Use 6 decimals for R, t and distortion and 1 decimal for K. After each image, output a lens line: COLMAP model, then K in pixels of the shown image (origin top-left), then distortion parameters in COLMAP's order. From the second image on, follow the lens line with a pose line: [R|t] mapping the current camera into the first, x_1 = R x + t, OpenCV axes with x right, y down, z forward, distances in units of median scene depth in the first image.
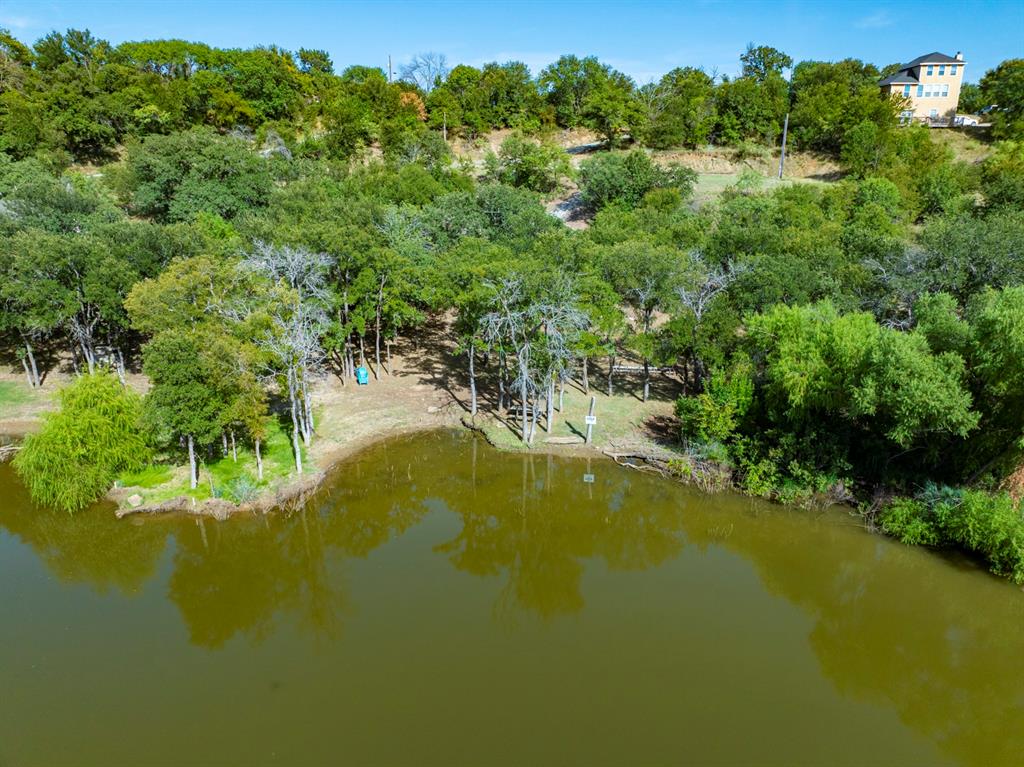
lens RADIAL K [[715.6, 0, 513.9], [0, 715.6, 382.5], [0, 0, 1]] dist [-0.043660, 0.010550]
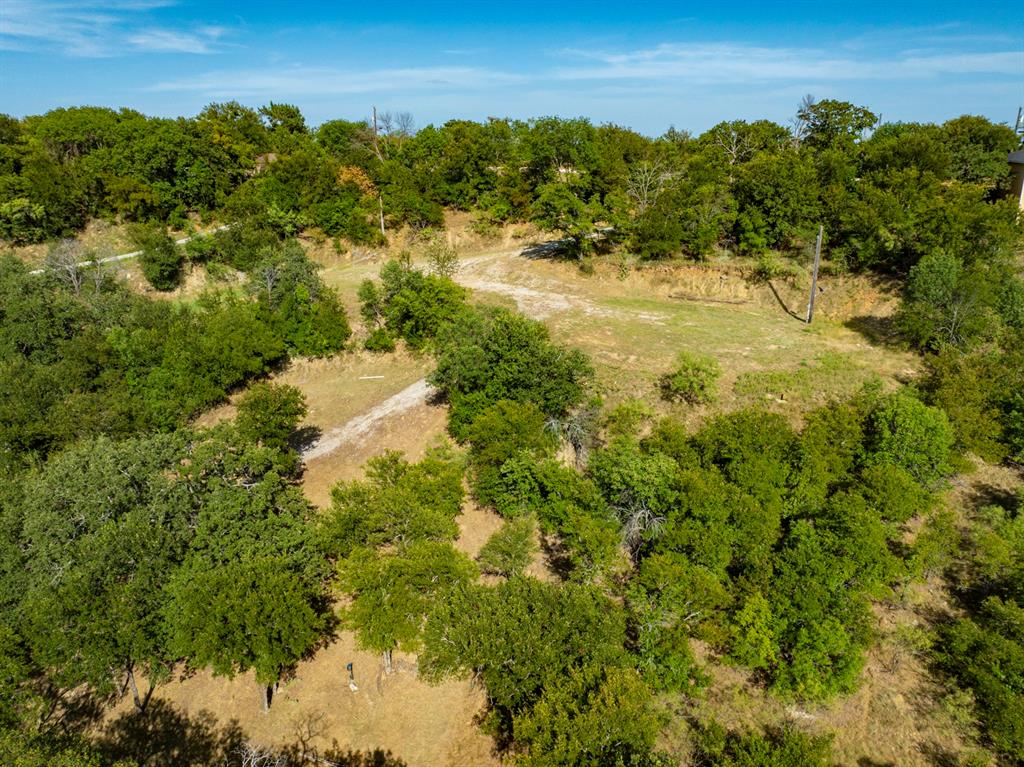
lens RADIAL K [[715.6, 0, 510.2], [0, 715.6, 386.6], [0, 0, 1]] dist [-0.043660, 0.010550]
pose [[0.976889, 0.063475, -0.204107, 0.224199], [-0.062038, 0.997983, 0.013434, -0.202618], [0.204548, -0.000461, 0.978856, 0.281362]]
